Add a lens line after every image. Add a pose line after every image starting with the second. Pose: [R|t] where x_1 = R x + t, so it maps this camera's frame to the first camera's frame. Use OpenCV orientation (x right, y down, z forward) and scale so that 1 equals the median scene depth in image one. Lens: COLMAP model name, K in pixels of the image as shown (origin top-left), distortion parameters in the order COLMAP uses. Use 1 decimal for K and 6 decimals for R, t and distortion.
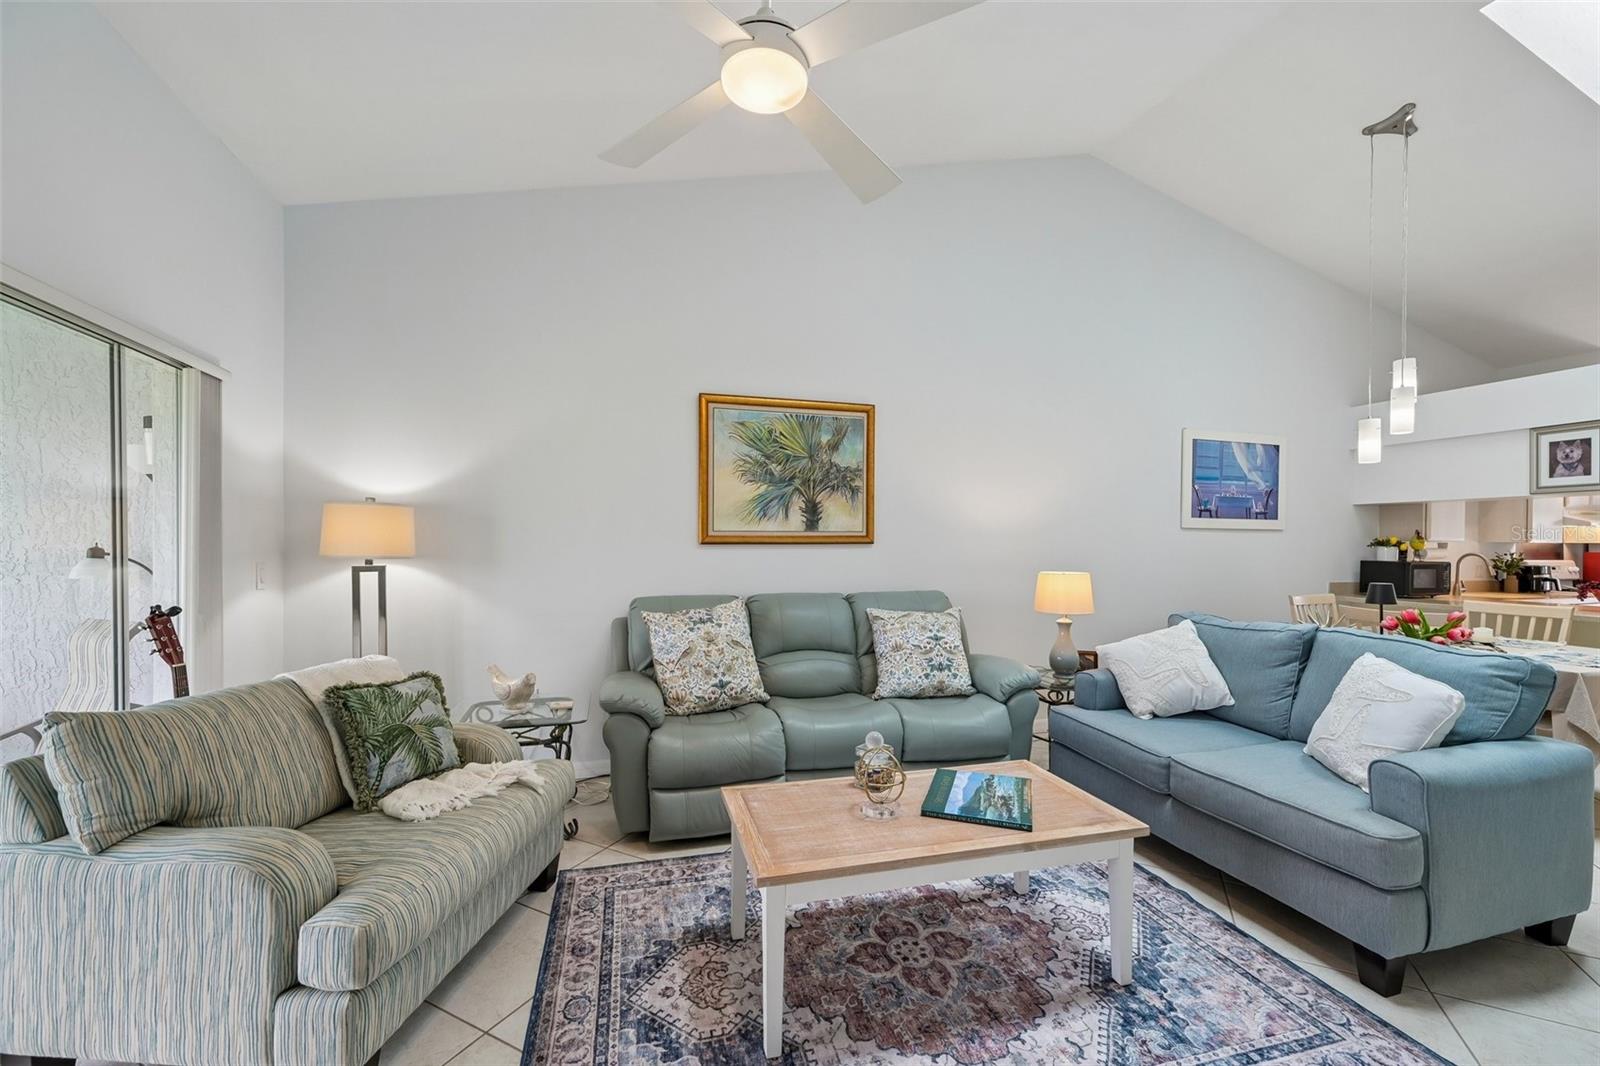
lens RADIAL K [[643.1, 0, 800.7], [0, 643.1, 546.6], [0, 0, 1]] dist [0.000352, 0.000184]
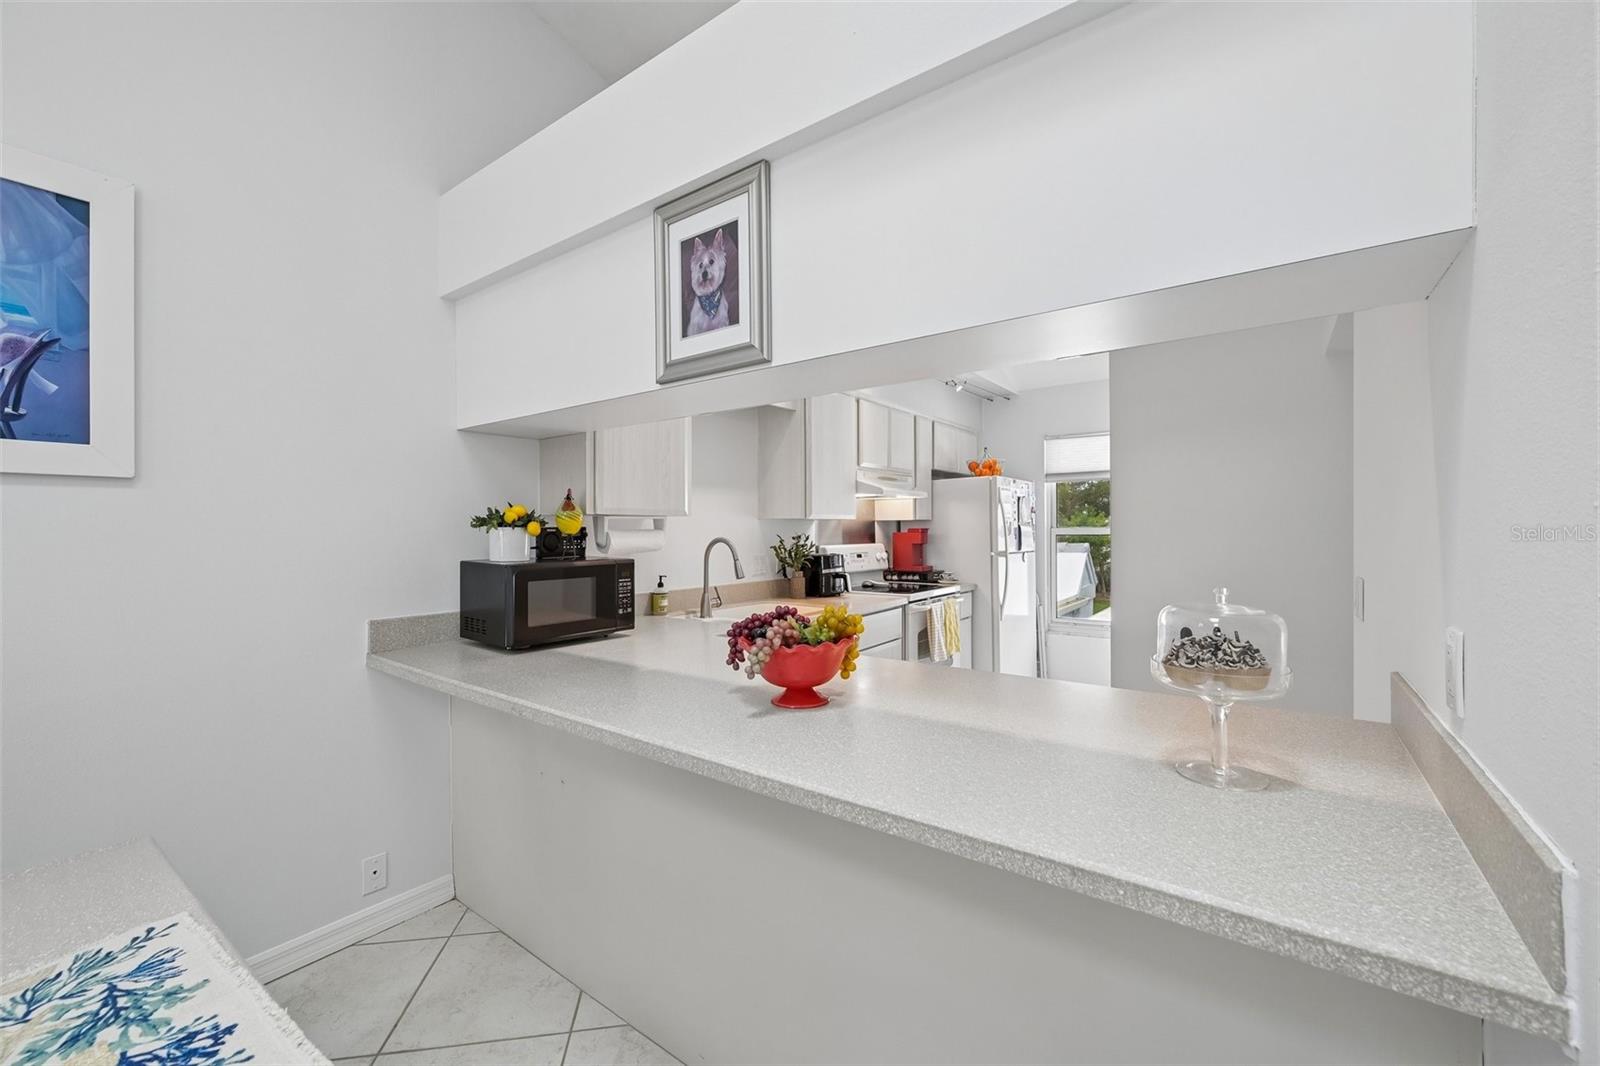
lens RADIAL K [[638.5, 0, 800.4], [0, 638.5, 529.0], [0, 0, 1]] dist [-0.001841, -0.000052]
pose [[0.810039, -0.011050, 0.586271, 1.138989], [0.013750, 0.999905, -0.000152, 0.004881], [-0.586214, 0.008184, 0.810115, 0.753831]]
